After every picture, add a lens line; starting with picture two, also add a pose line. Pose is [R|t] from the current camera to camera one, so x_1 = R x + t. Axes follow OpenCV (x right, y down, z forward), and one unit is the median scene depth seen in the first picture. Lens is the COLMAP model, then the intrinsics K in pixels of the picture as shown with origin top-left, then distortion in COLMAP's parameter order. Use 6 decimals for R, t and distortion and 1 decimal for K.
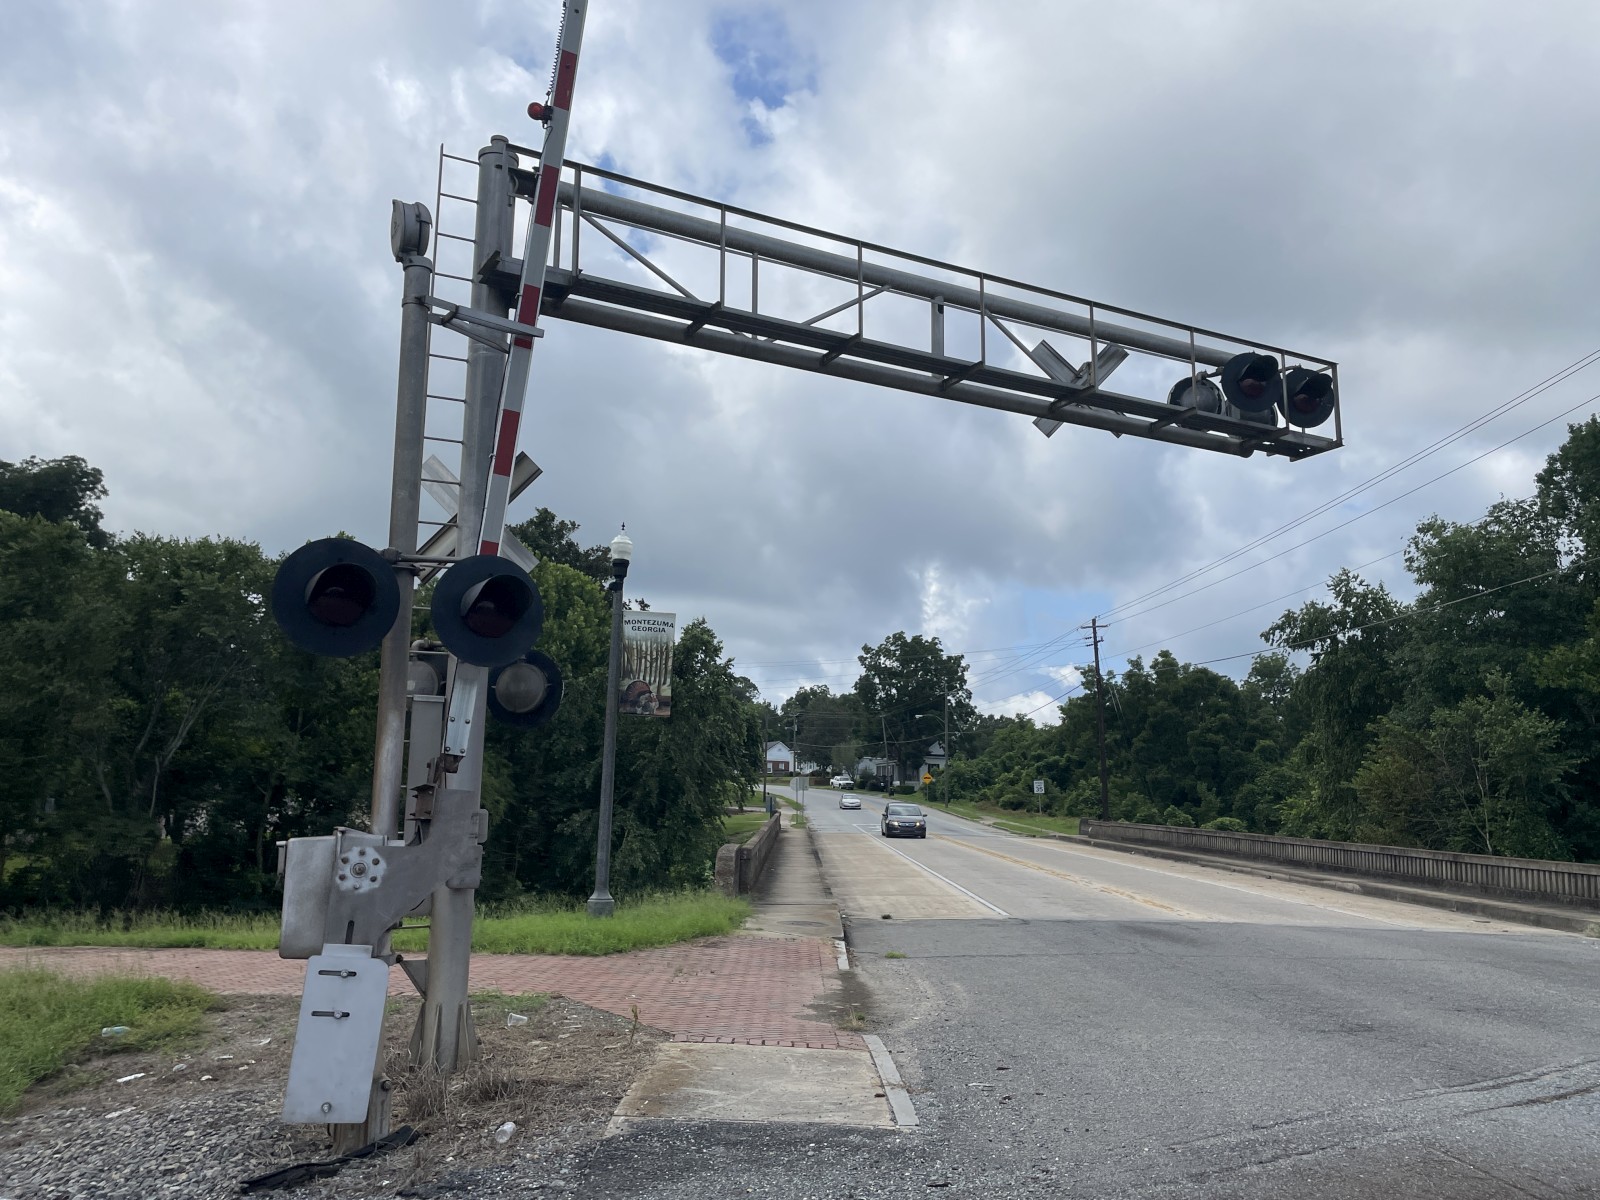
lens RADIAL K [[1228.2, 0, 800.0], [0, 1228.2, 600.0], [0, 0, 1]] dist [0.050942, 0.000292]
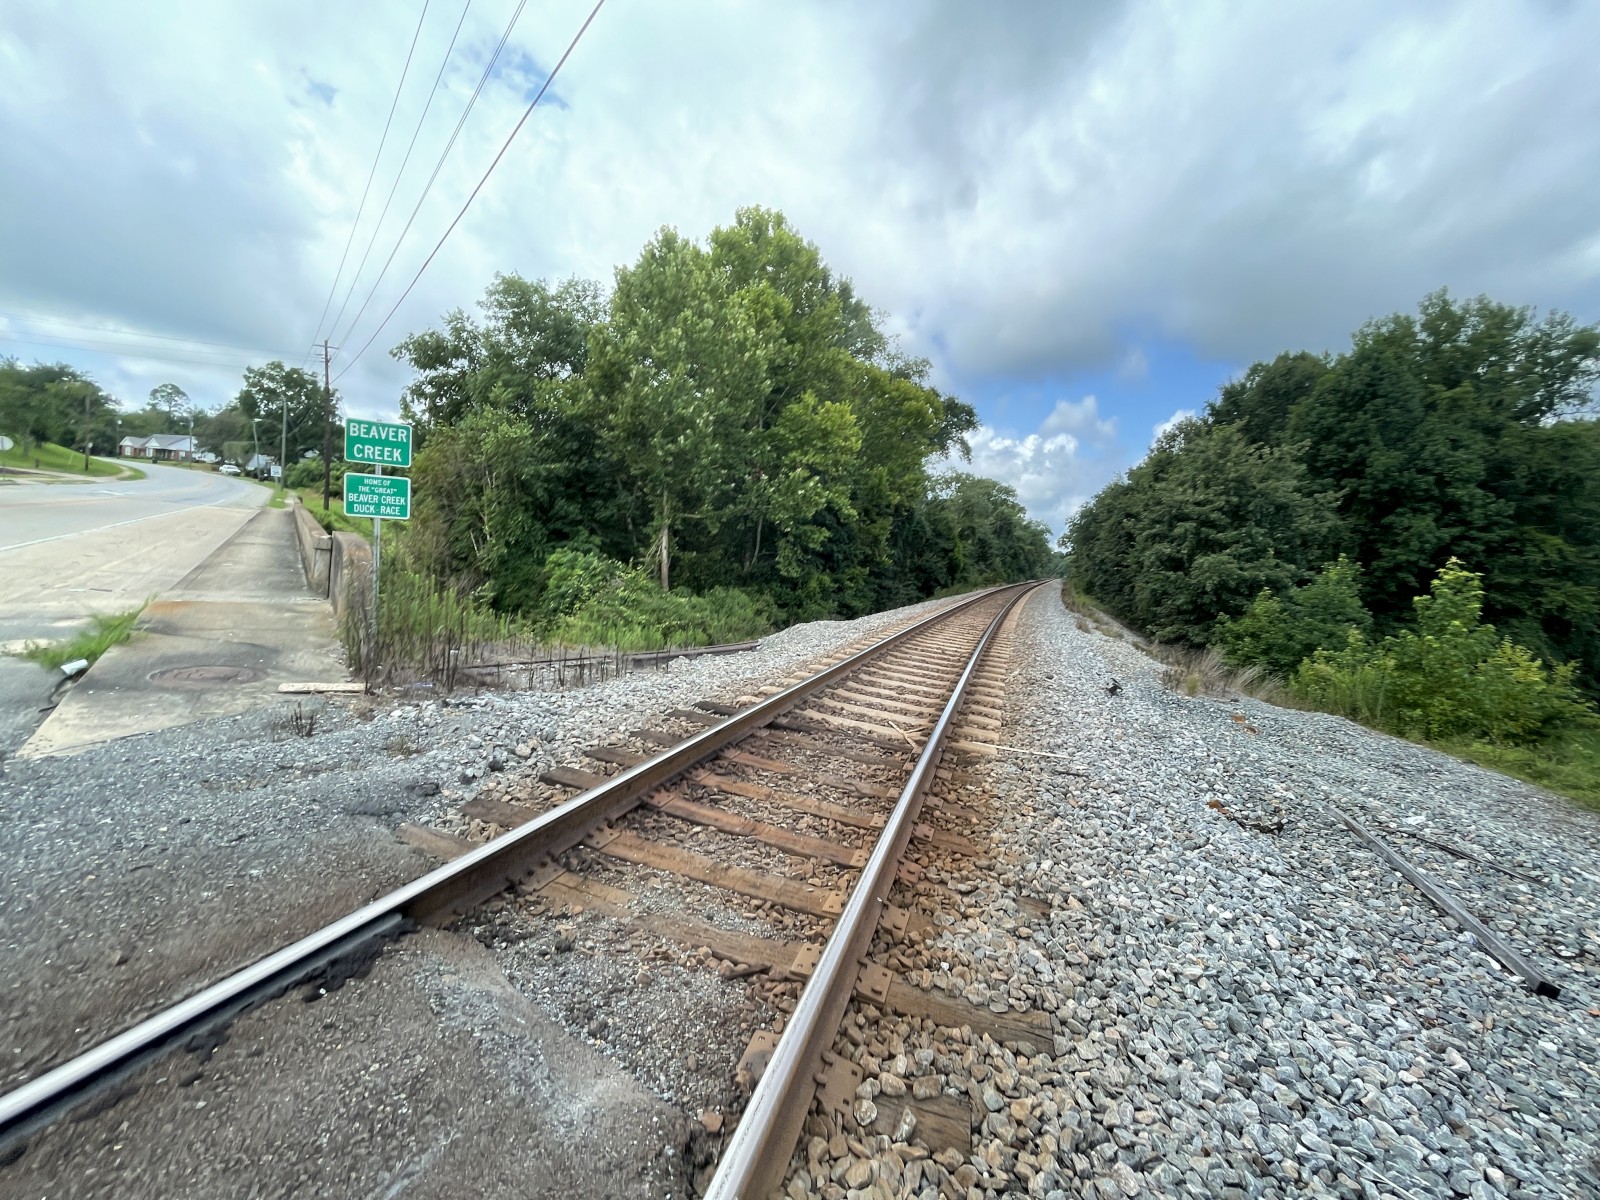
lens RADIAL K [[650.1, 0, 800.0], [0, 650.1, 600.0], [0, 0, 1]] dist [-0.001040, -0.000144]
pose [[0.782177, 0.005853, 0.623029, 0.200589], [-0.183865, 0.957592, 0.221836, 0.031939], [-0.595309, -0.288068, 0.750083, 0.145293]]
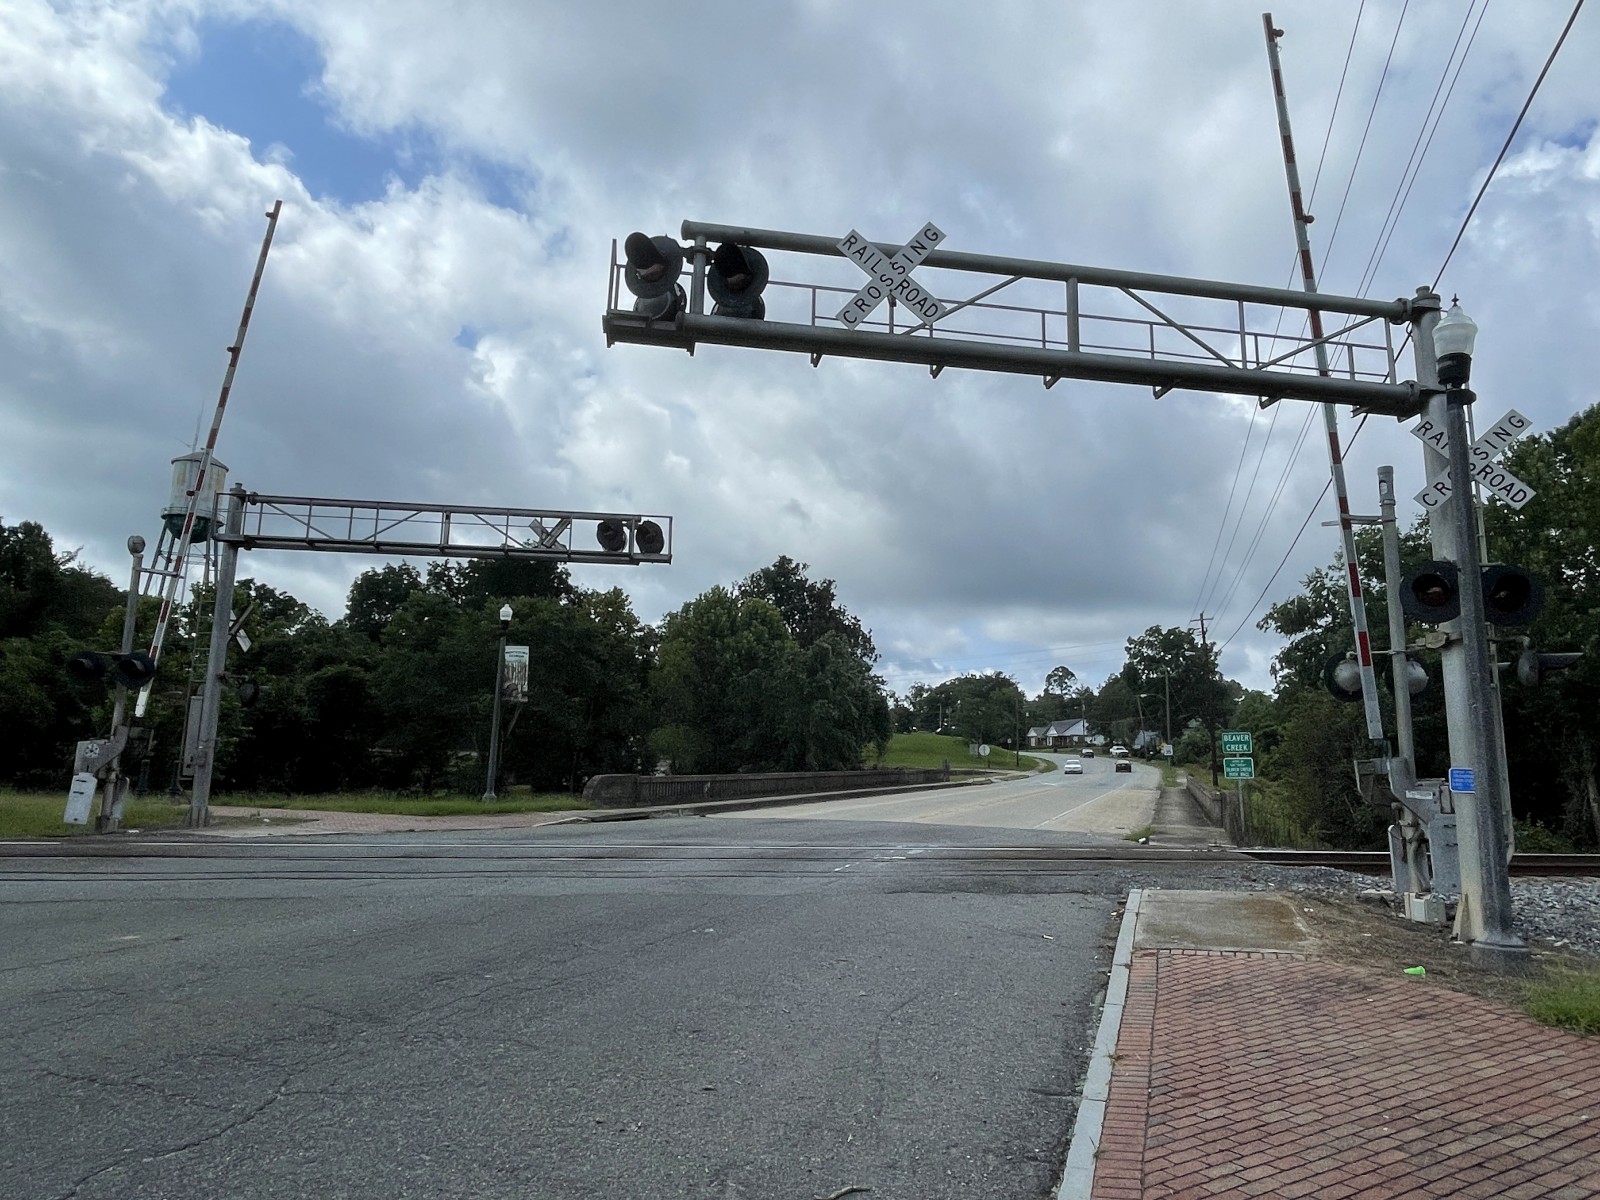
lens RADIAL K [[995.0, 0, 799.7], [0, 995.0, 604.4], [0, 0, 1]] dist [-0.002675, -0.000884]
pose [[0.940299, -0.054905, -0.335890, 0.190202], [0.053949, 0.998469, -0.012185, -0.003195], [0.336045, -0.006663, 0.941822, -0.070591]]
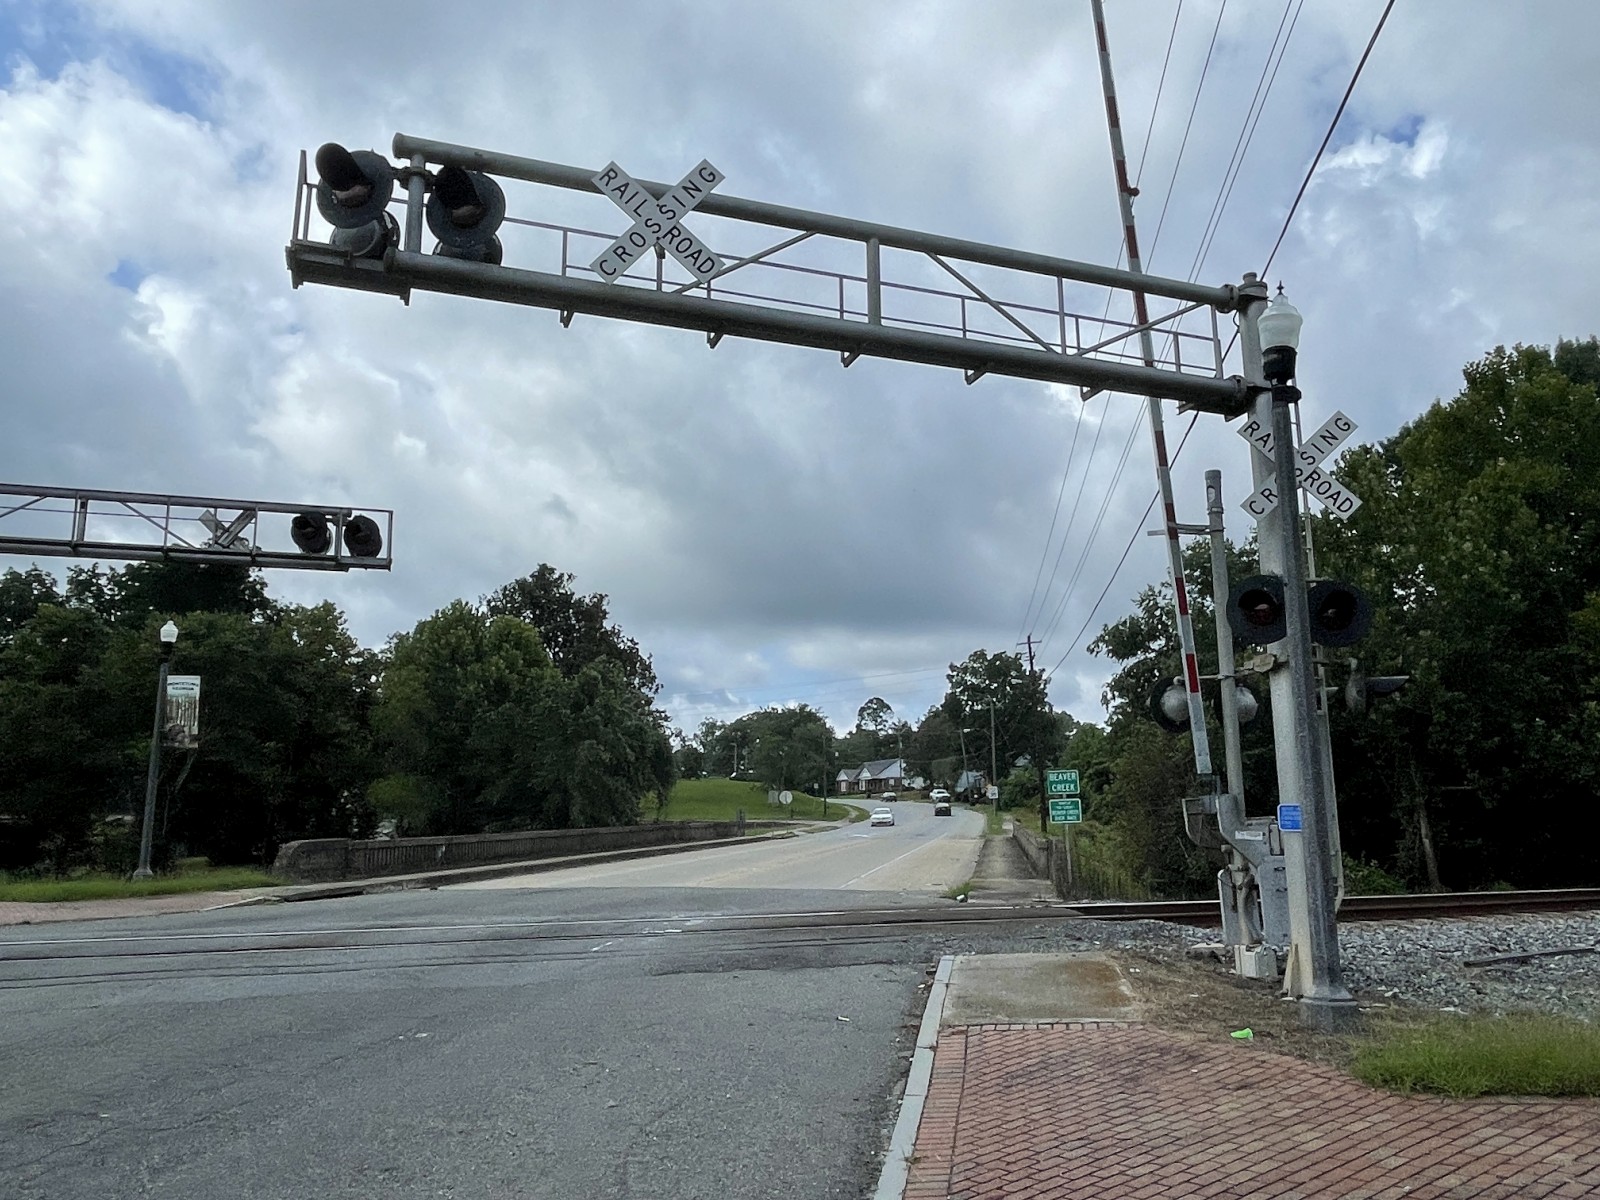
lens RADIAL K [[1192.2, 0, 792.7], [0, 1192.2, 599.0], [0, 0, 1]] dist [0.004661, -0.013022]
pose [[0.986553, -0.054722, -0.154008, 0.191745], [0.051650, 0.998380, -0.023883, -0.002637], [0.155065, 0.015608, 0.987781, -0.068096]]
